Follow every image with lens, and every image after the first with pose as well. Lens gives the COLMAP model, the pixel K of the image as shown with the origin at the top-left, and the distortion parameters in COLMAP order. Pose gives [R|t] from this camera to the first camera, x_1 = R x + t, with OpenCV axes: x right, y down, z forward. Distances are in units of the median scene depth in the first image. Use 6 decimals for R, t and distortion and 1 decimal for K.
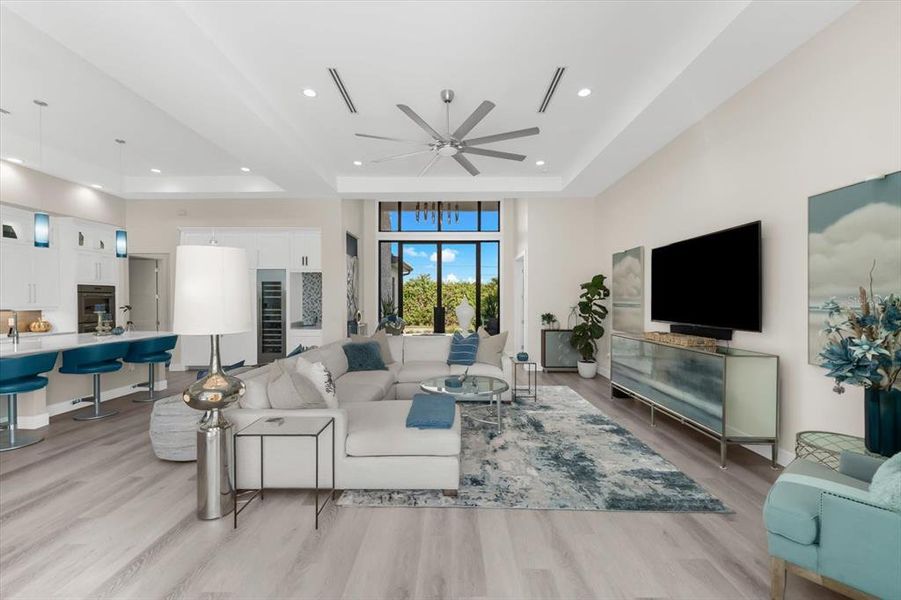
lens RADIAL K [[368.5, 0, 446.6], [0, 368.5, 300.3], [0, 0, 1]] dist [0.003116, -0.001277]
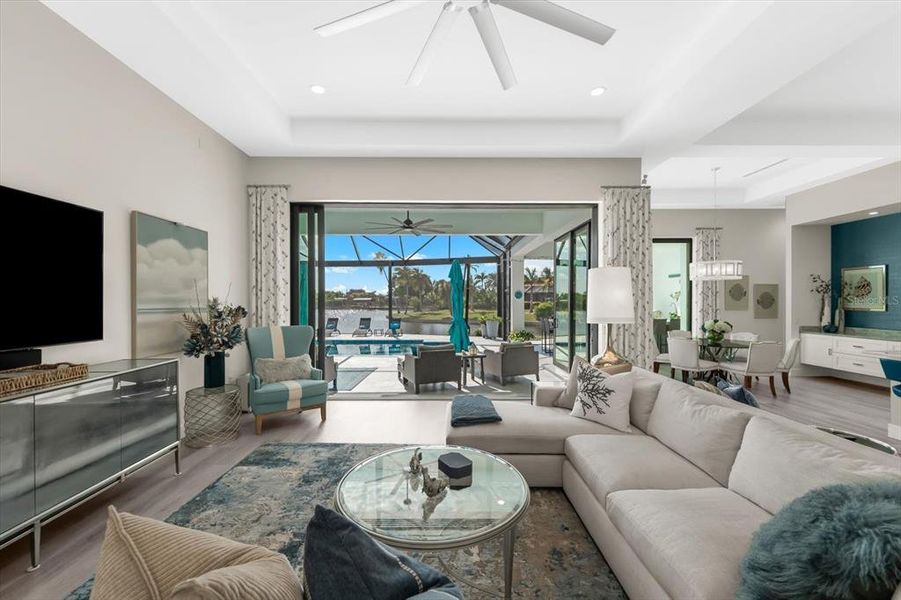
lens RADIAL K [[366.7, 0, 444.6], [0, 366.7, 302.9], [0, 0, 1]] dist [0.000550, -0.000055]
pose [[-0.999962, -0.000594, -0.008748, 0.036070], [-0.000624, 0.999994, 0.003381, -0.003340], [0.008746, 0.003386, -0.999956, 1.443727]]
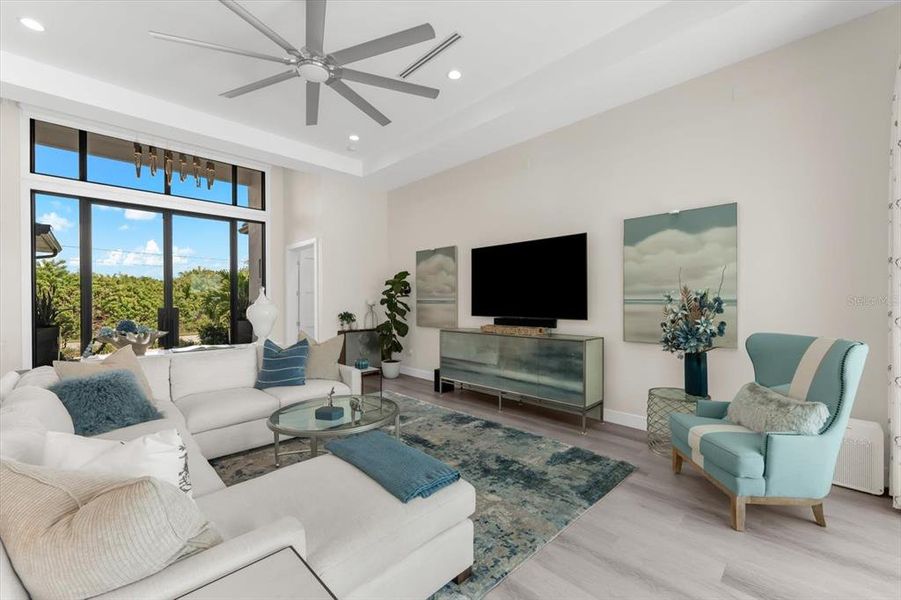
lens RADIAL K [[368.5, 0, 454.5], [0, 368.5, 301.8], [0, 0, 1]] dist [0.003116, -0.001277]
pose [[0.697163, -0.003024, 0.716906, -0.298056], [0.001298, 0.999995, 0.002957, 0.014535], [-0.716911, -0.001131, 0.697164, 0.337699]]
